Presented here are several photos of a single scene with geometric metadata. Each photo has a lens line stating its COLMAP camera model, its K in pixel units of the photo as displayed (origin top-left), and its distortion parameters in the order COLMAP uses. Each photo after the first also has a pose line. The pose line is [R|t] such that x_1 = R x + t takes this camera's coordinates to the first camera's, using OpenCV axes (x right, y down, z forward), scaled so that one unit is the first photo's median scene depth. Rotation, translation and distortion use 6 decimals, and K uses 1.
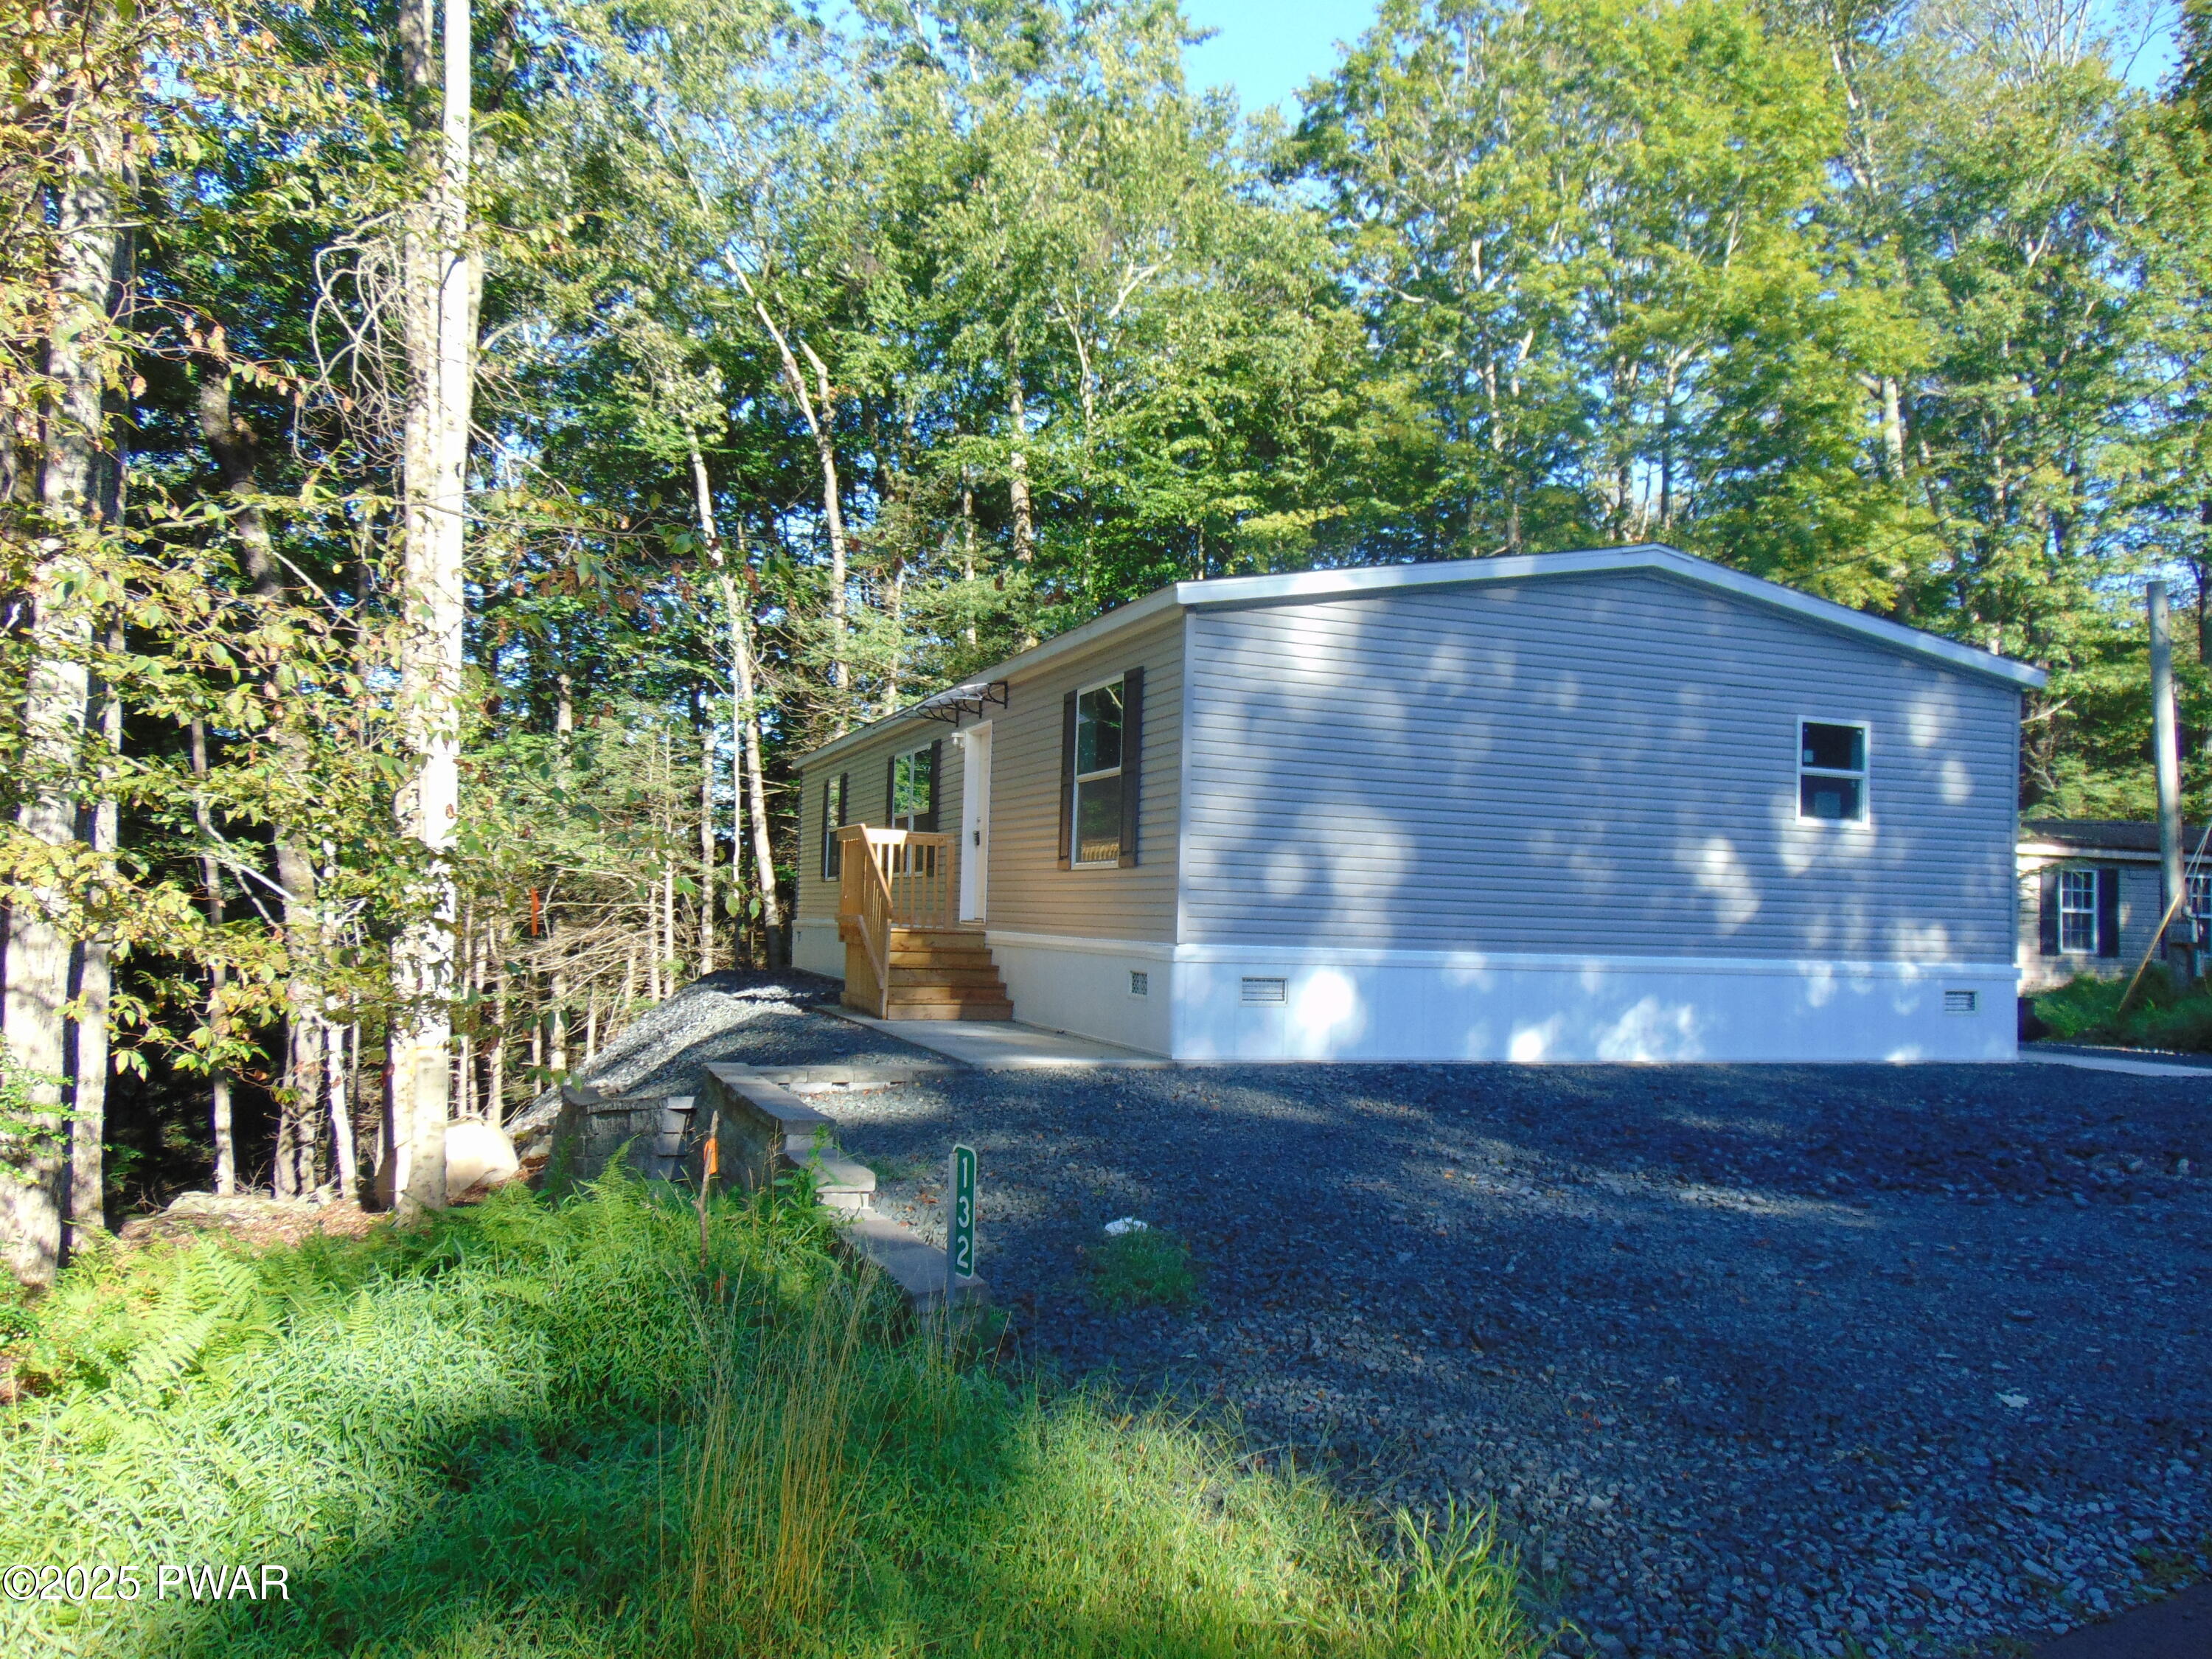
lens RADIAL K [[1670.5, 0, 1103.8], [0, 1670.5, 844.1], [0, 0, 1]] dist [-0.034317, 0.082299]
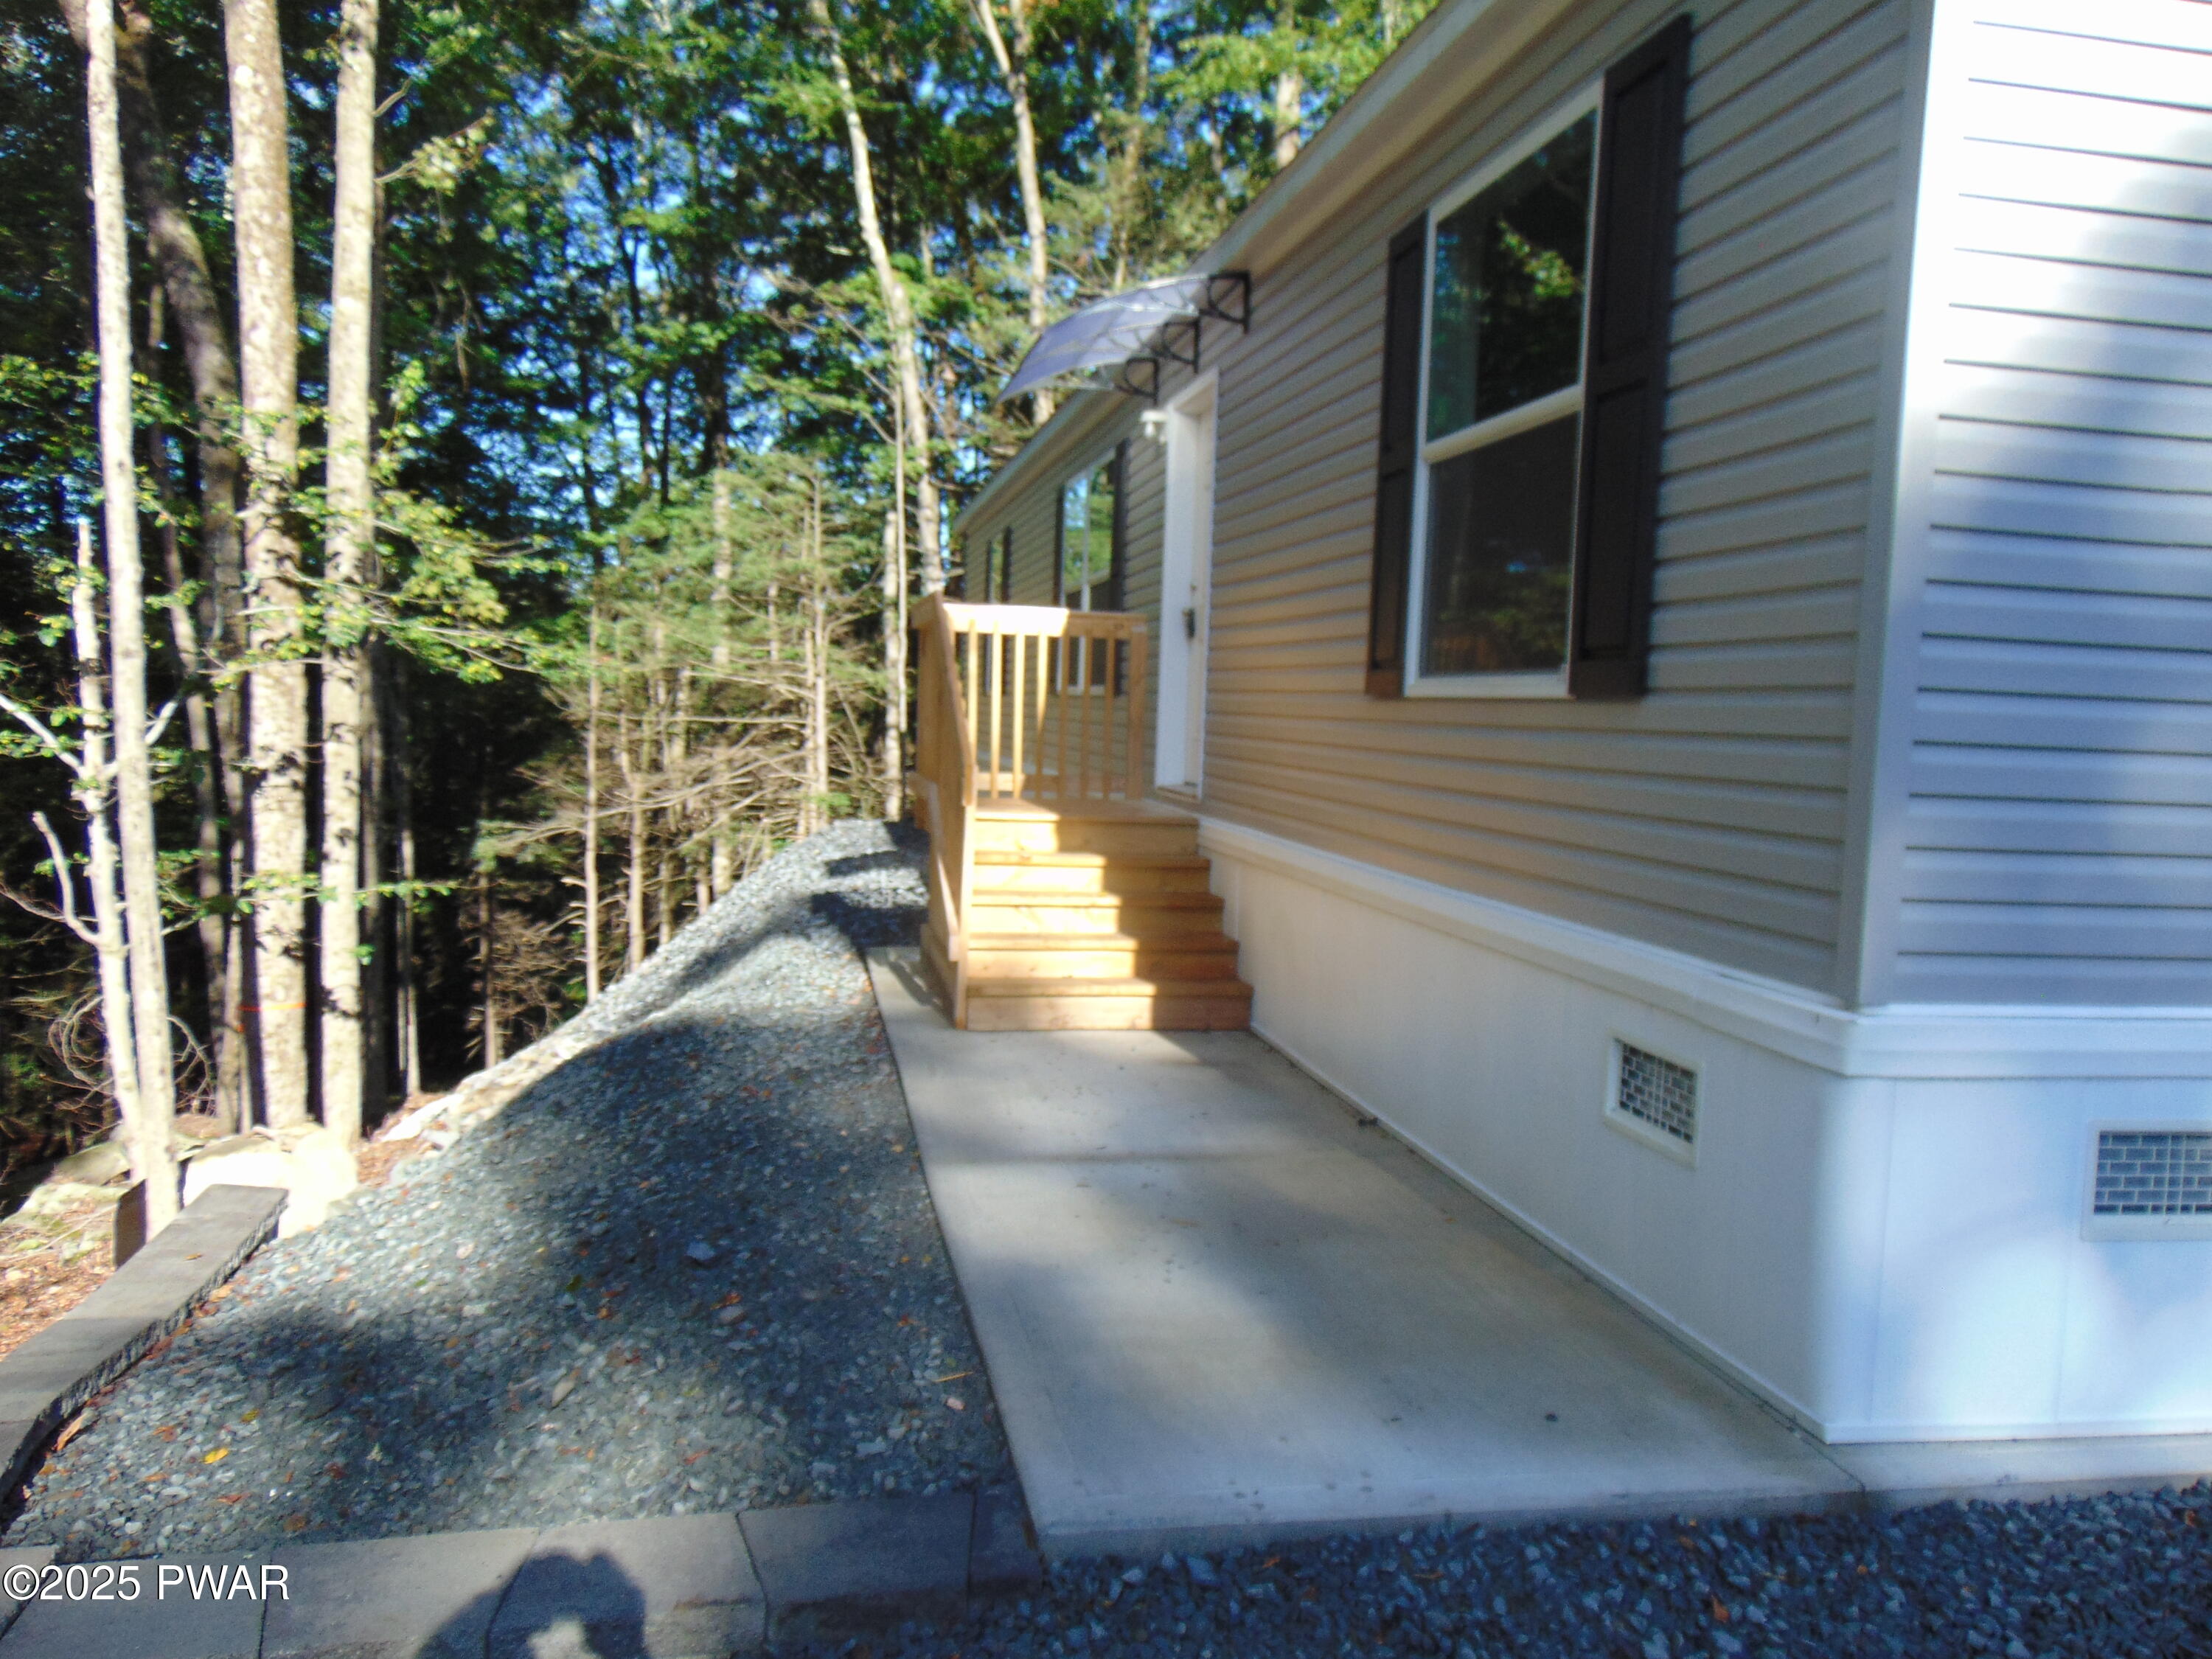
lens RADIAL K [[1670.5, 0, 1103.8], [0, 1670.5, 844.1], [0, 0, 1]] dist [-0.034317, 0.082299]
pose [[0.987461, 0.019106, -0.156704, -0.019419], [-0.000427, 0.992969, 0.118376, 0.002776], [0.157863, -0.116825, 0.980526, 0.444839]]
